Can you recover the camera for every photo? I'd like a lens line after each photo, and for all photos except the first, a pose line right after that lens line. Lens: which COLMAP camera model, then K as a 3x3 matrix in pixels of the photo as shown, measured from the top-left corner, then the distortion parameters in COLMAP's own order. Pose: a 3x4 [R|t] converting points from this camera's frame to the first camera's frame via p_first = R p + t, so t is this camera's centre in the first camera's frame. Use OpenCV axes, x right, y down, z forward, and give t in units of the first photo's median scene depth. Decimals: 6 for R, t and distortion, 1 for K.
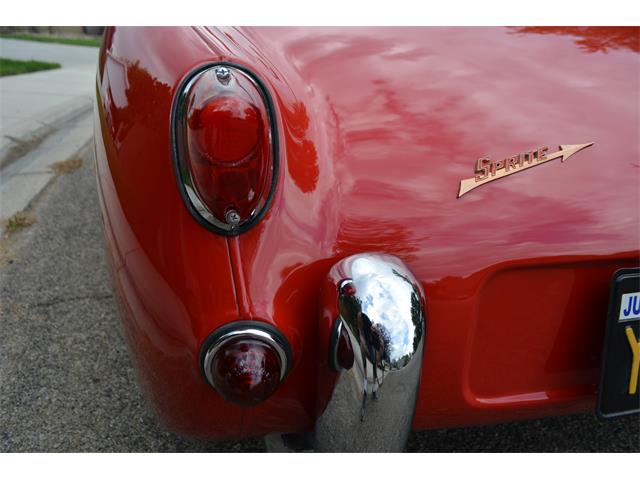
lens RADIAL K [[533.8, 0, 314.0], [0, 533.8, 240.4], [0, 0, 1]] dist [-0.067053, 0.002617]
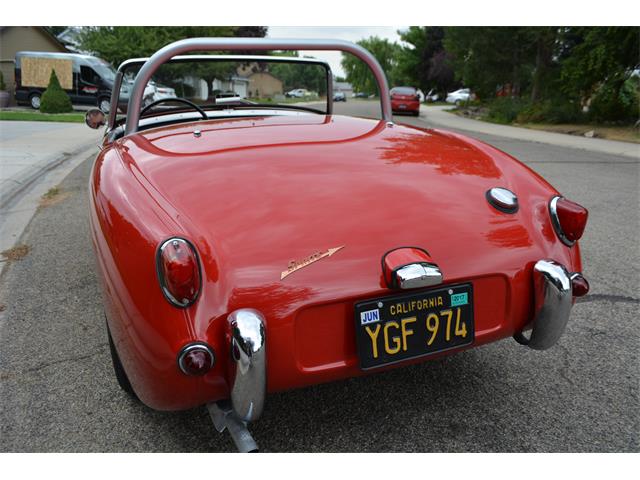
lens RADIAL K [[533.8, 0, 314.0], [0, 533.8, 240.4], [0, 0, 1]] dist [-0.067053, 0.002617]
pose [[0.985211, -0.103347, 0.136673, 0.105388], [0.114675, 0.990354, -0.077768, -0.050367], [-0.127318, 0.092291, 0.987559, -1.269692]]
